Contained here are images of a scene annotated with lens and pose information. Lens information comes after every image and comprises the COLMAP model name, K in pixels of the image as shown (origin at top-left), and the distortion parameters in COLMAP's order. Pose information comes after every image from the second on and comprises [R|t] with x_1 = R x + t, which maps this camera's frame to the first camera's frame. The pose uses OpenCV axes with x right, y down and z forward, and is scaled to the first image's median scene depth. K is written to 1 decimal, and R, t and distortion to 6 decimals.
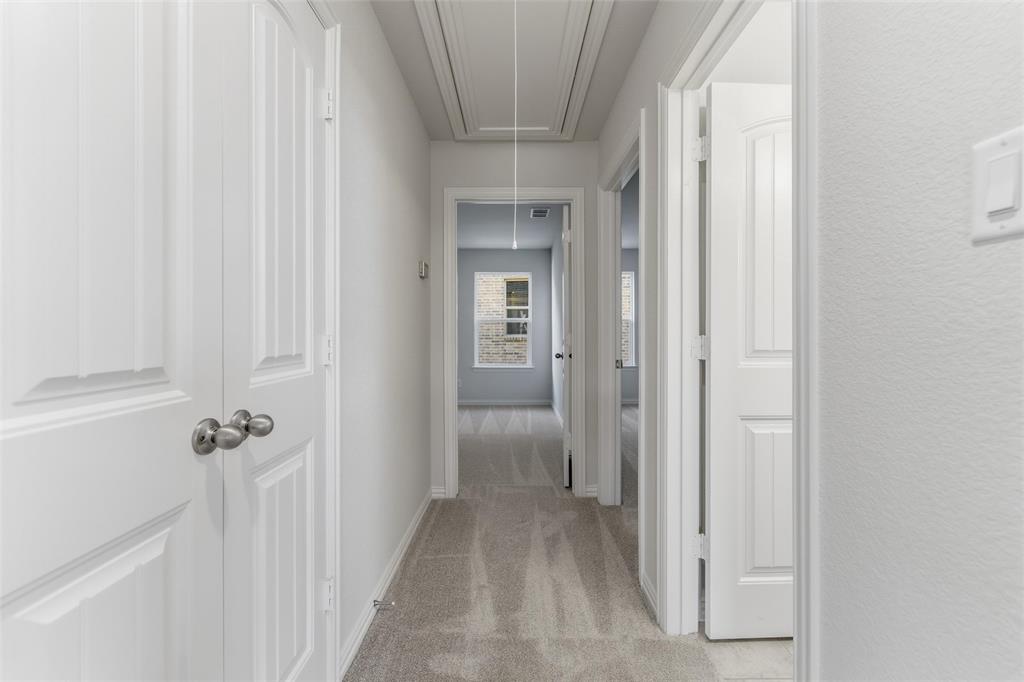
lens RADIAL K [[422.6, 0, 515.2], [0, 422.6, 335.4], [0, 0, 1]] dist [-0.001993, -0.000606]
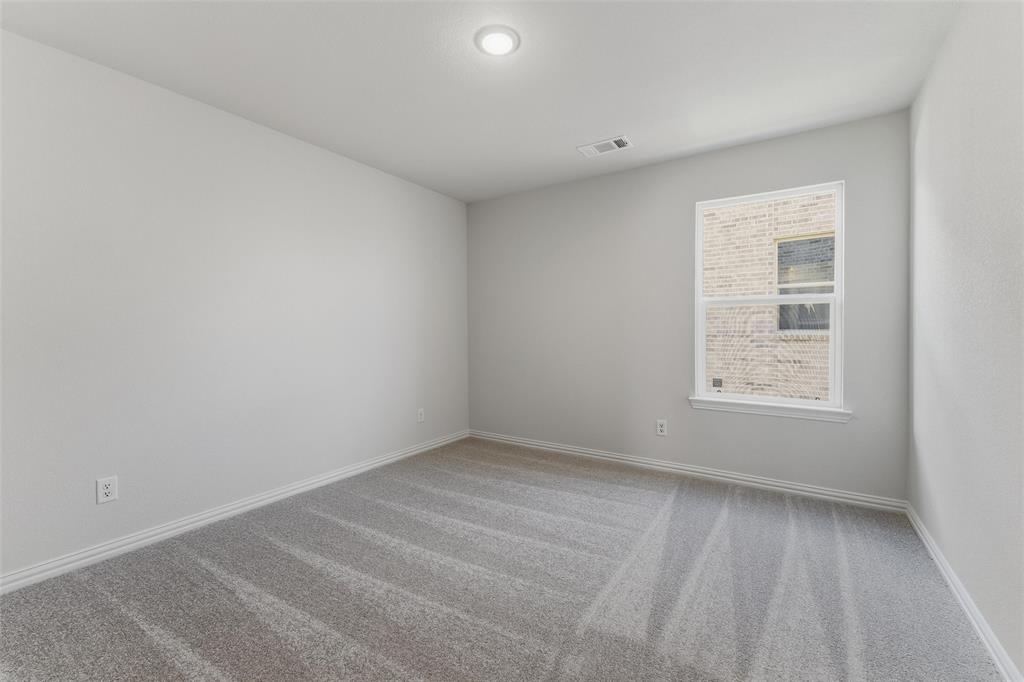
lens RADIAL K [[422.6, 0, 515.2], [0, 422.6, 335.4], [0, 0, 1]] dist [-0.001993, -0.000606]
pose [[0.833468, 0.003414, -0.552557, -0.001184], [0.003256, 0.999933, 0.011089, -0.003769], [0.552558, -0.011042, 0.833401, 0.505786]]
